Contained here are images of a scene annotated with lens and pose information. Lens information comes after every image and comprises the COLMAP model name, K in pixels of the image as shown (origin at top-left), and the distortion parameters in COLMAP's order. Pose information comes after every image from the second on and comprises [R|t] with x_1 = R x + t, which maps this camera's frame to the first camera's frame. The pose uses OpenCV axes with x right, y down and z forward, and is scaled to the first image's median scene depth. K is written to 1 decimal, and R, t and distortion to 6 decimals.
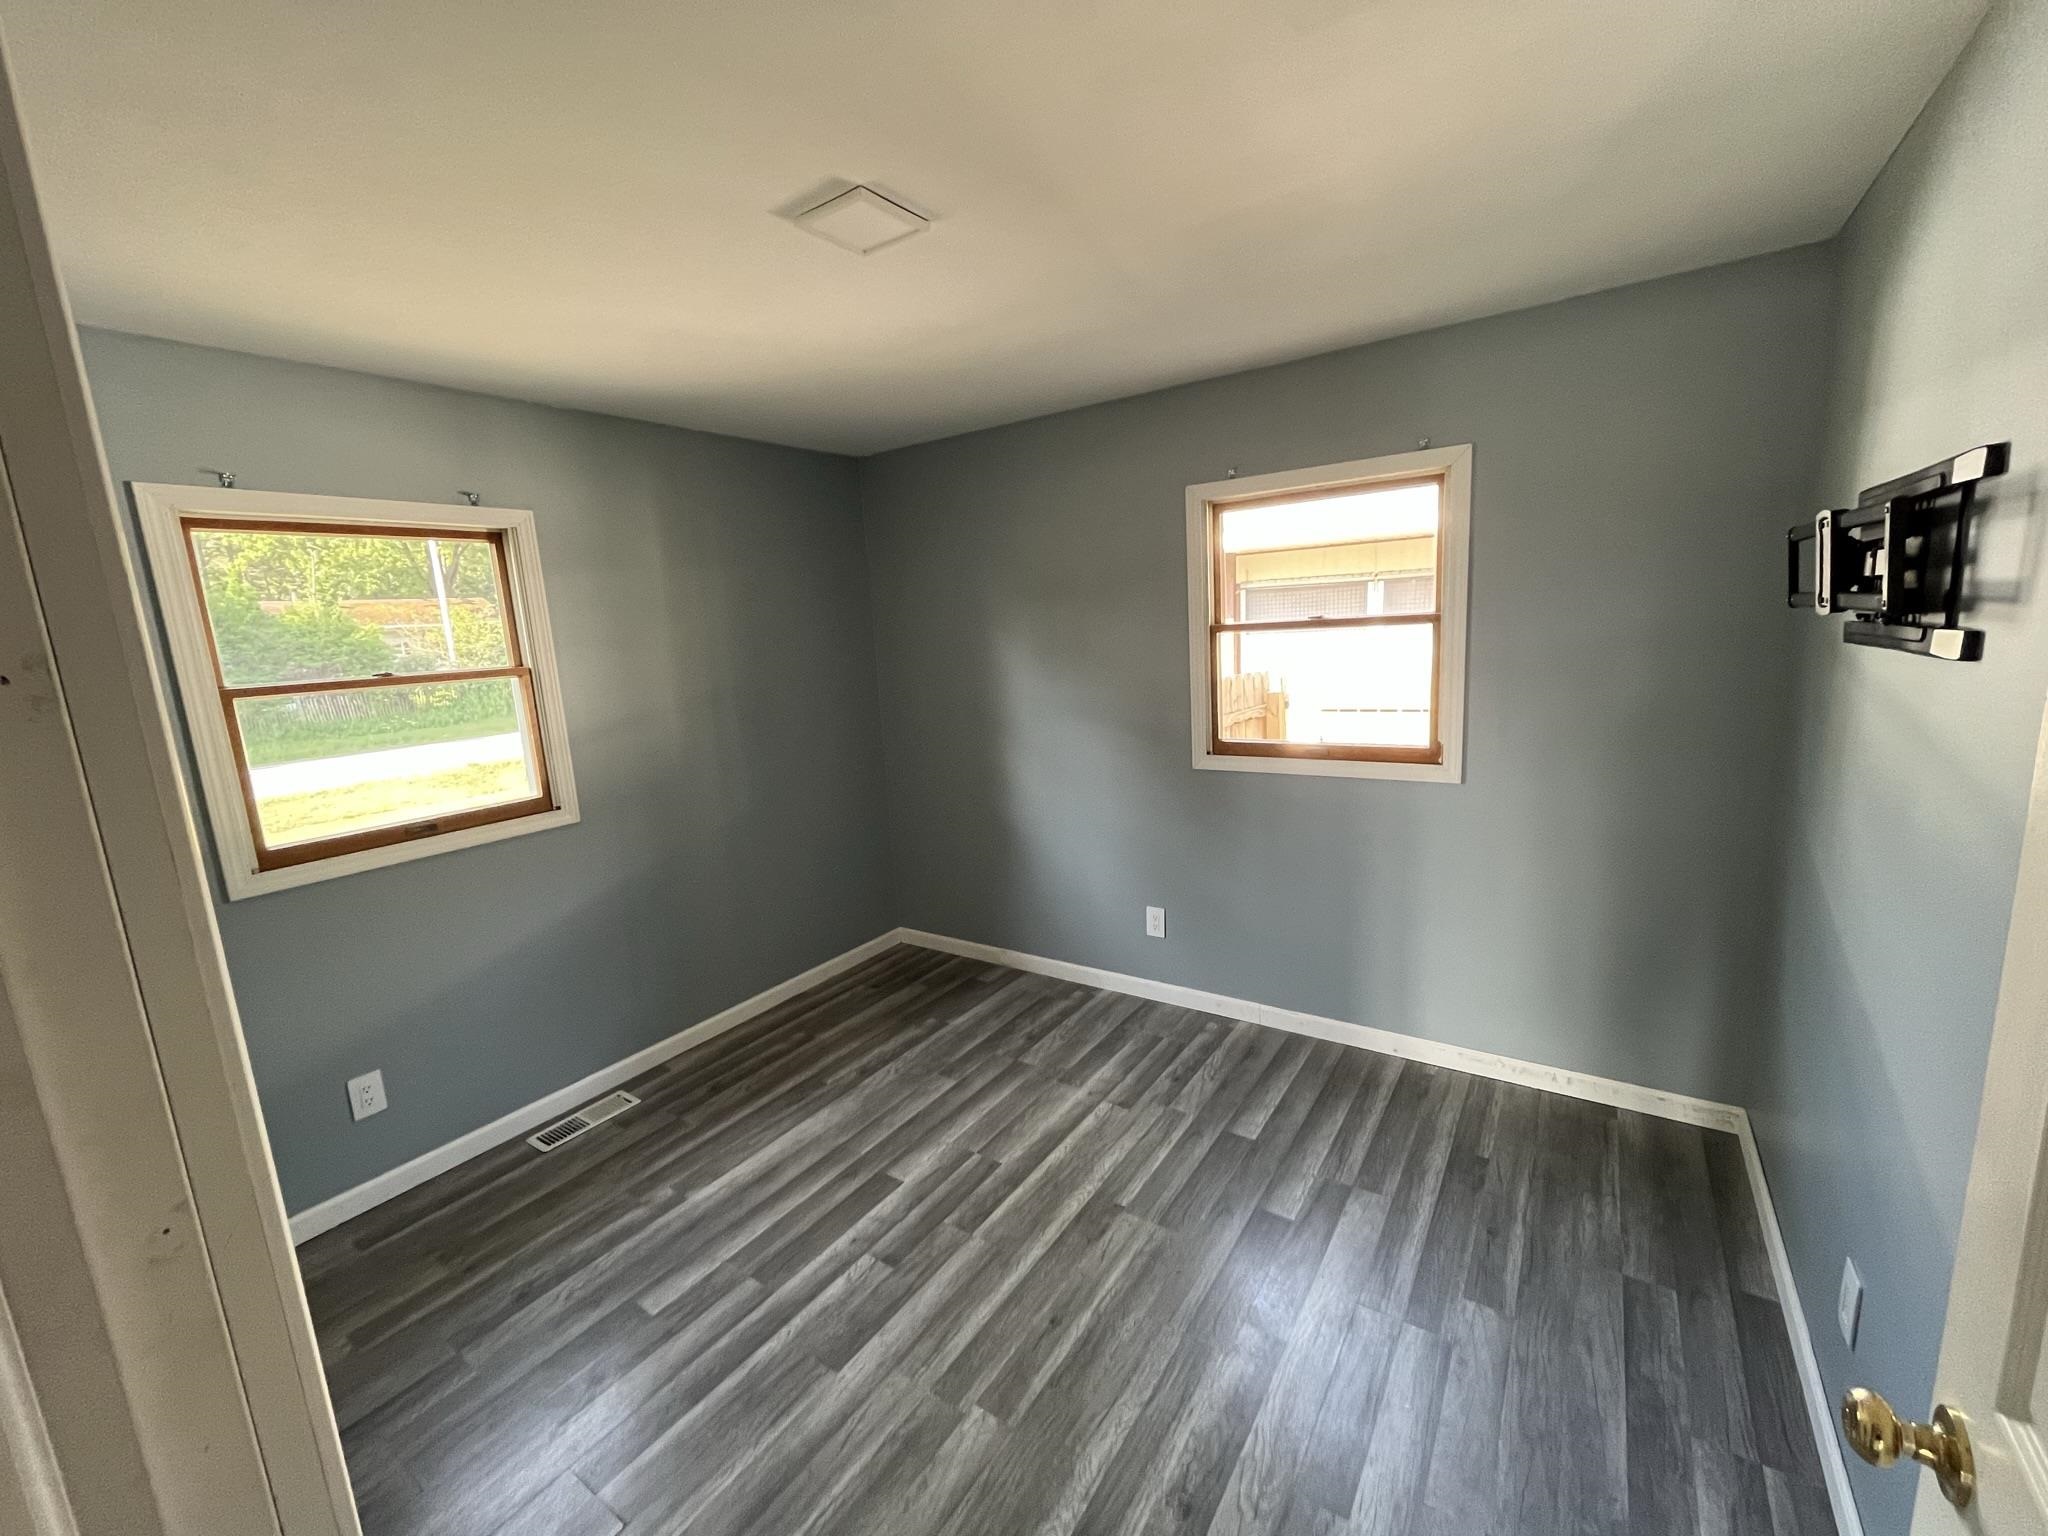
lens RADIAL K [[832.9, 0, 1031.1], [0, 832.9, 762.4], [0, 0, 1]] dist [-0.008666, 0.000819]
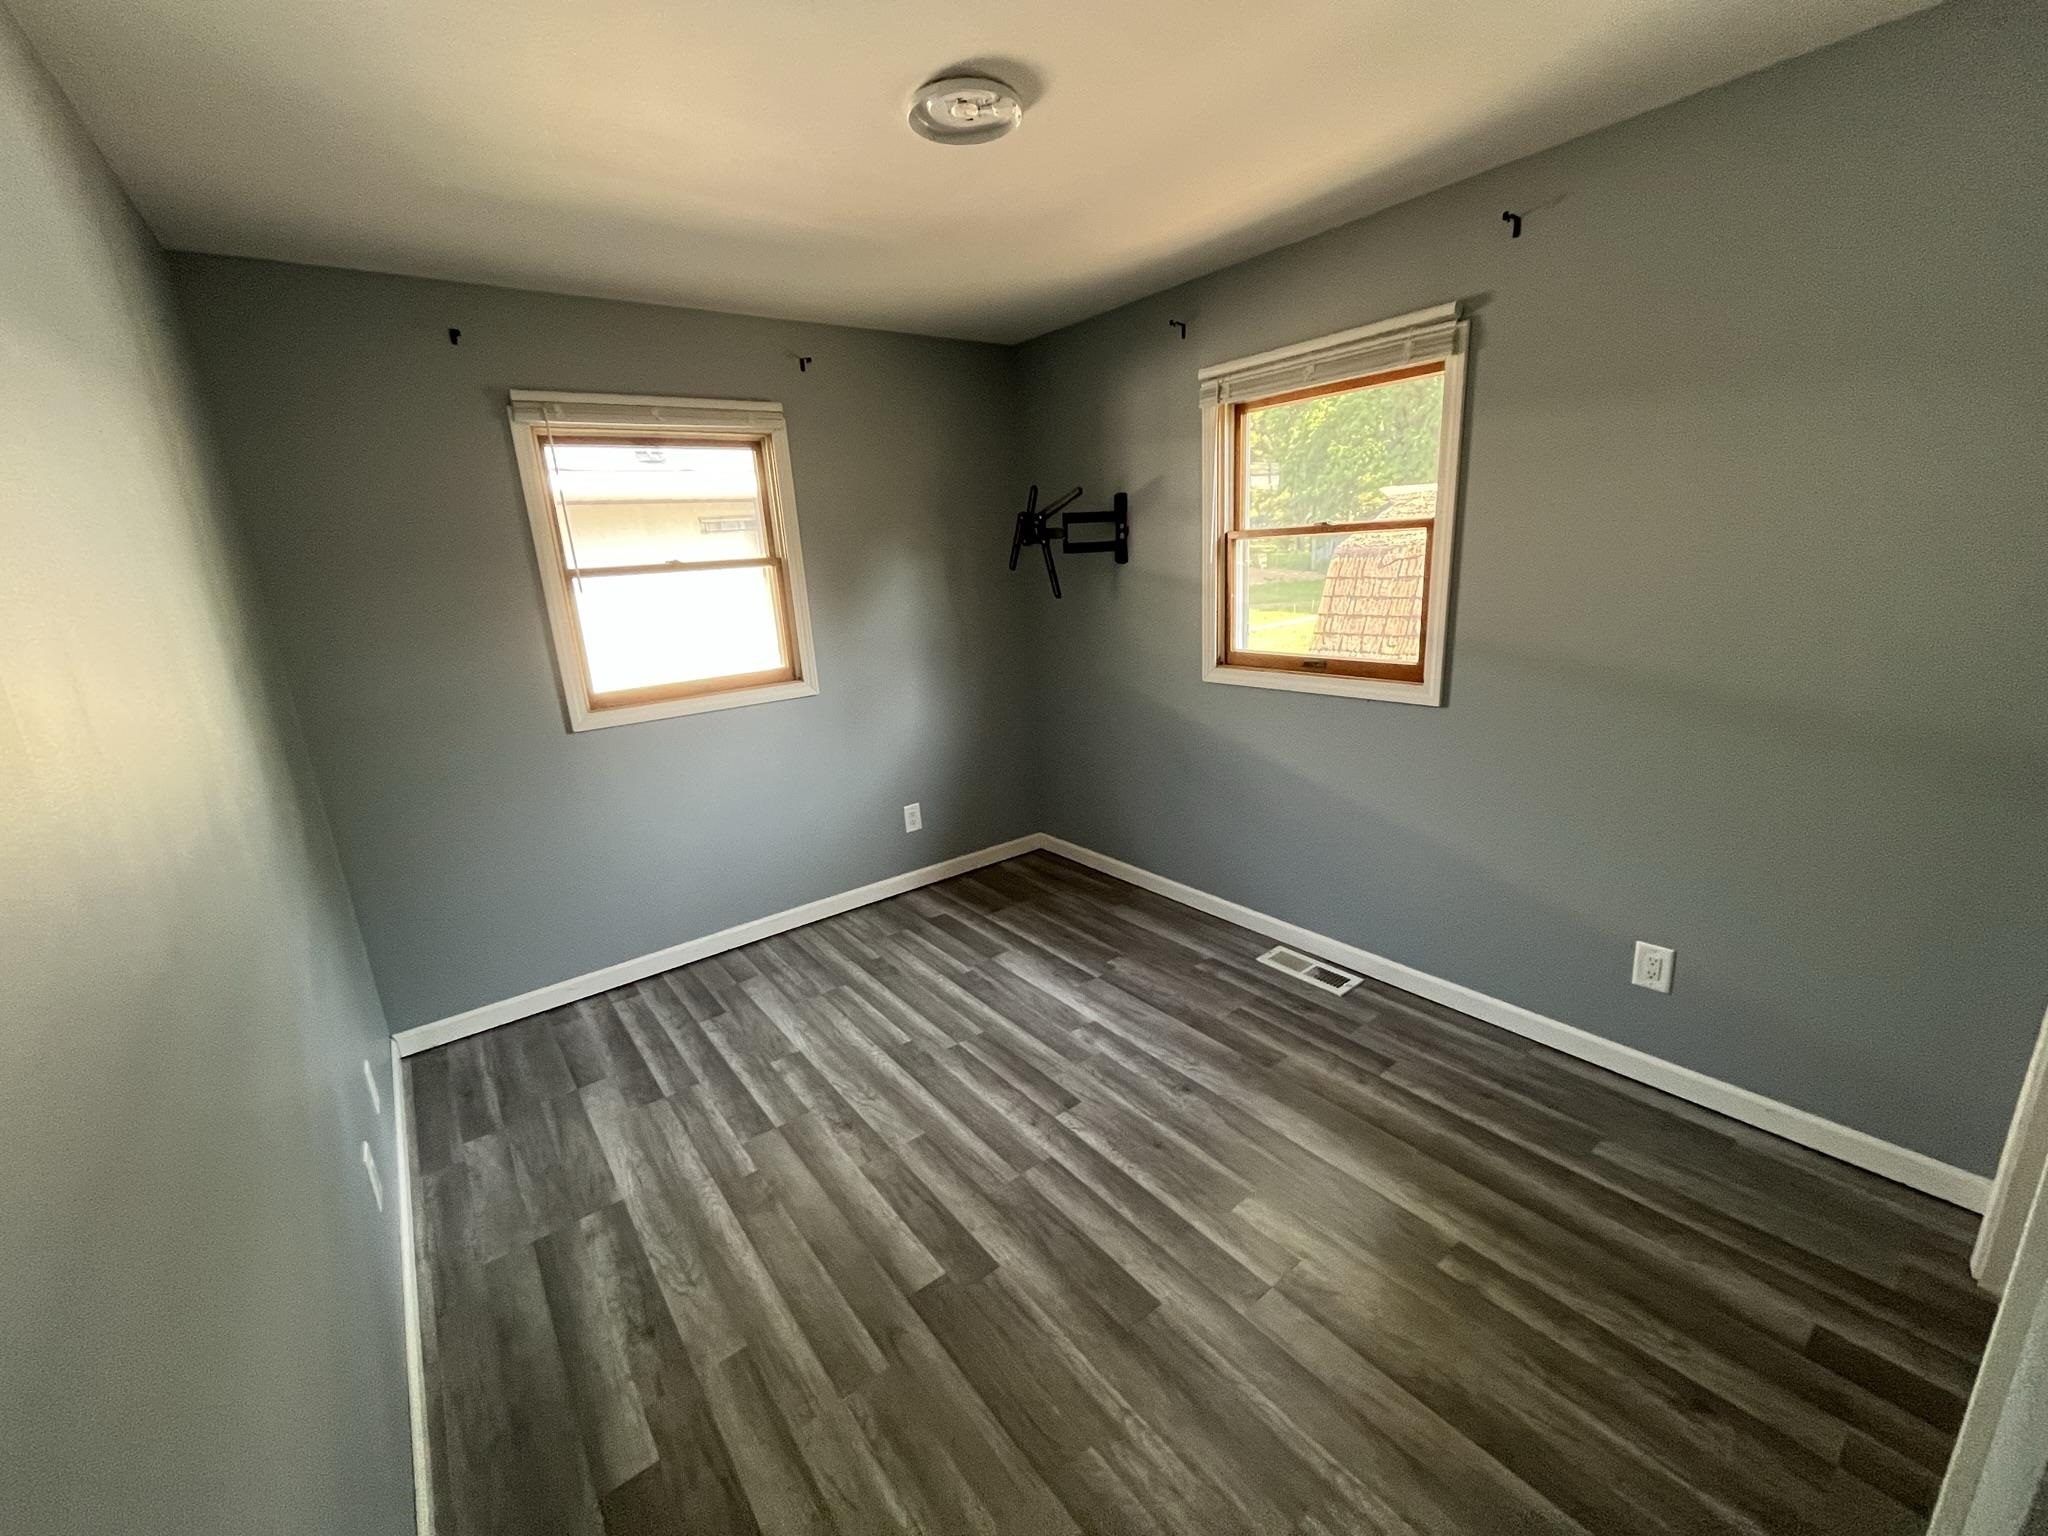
lens RADIAL K [[832.9, 0, 1019.6], [0, 832.9, 764.3], [0, 0, 1]] dist [-0.008666, 0.000819]
pose [[0.301461, -0.200432, 0.932174, -1.065569], [0.184884, 0.971388, 0.149074, -0.022790], [-0.935382, 0.127404, 0.329892, 0.595478]]
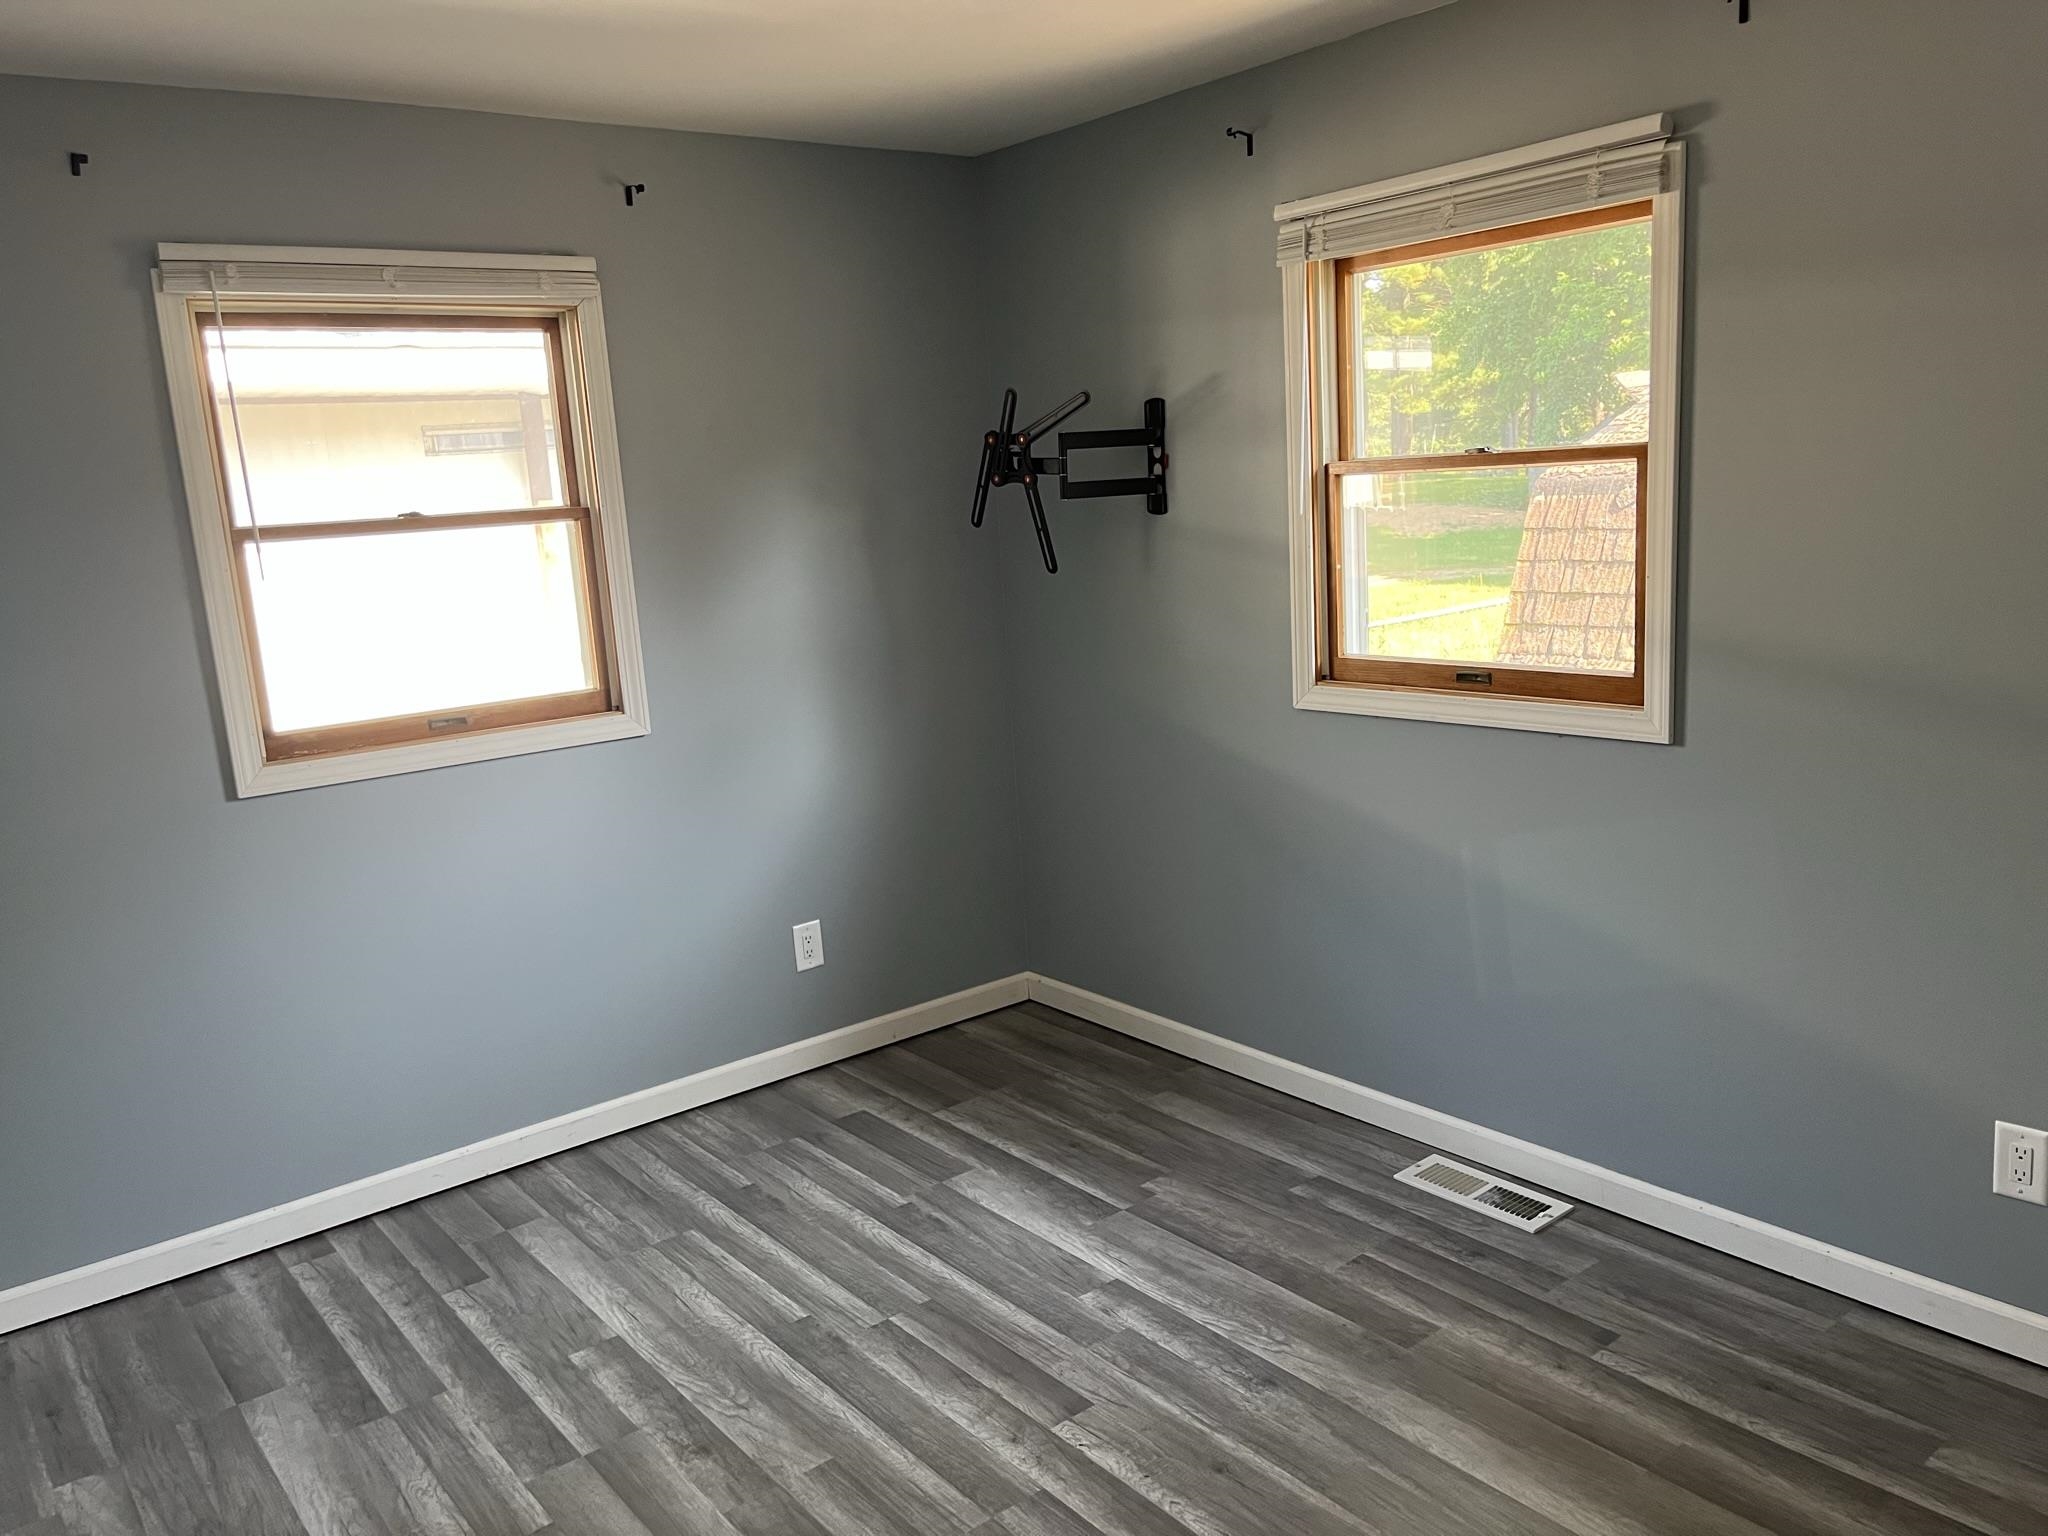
lens RADIAL K [[1556.1, 0, 1019.0], [0, 1556.1, 752.5], [0, 0, 1]] dist [0.040860, -0.053000]
pose [[0.286935, -0.131567, 0.948872, -1.179955], [0.190780, 0.978530, 0.077989, -0.023593], [-0.938761, 0.158648, 0.305875, 0.552520]]
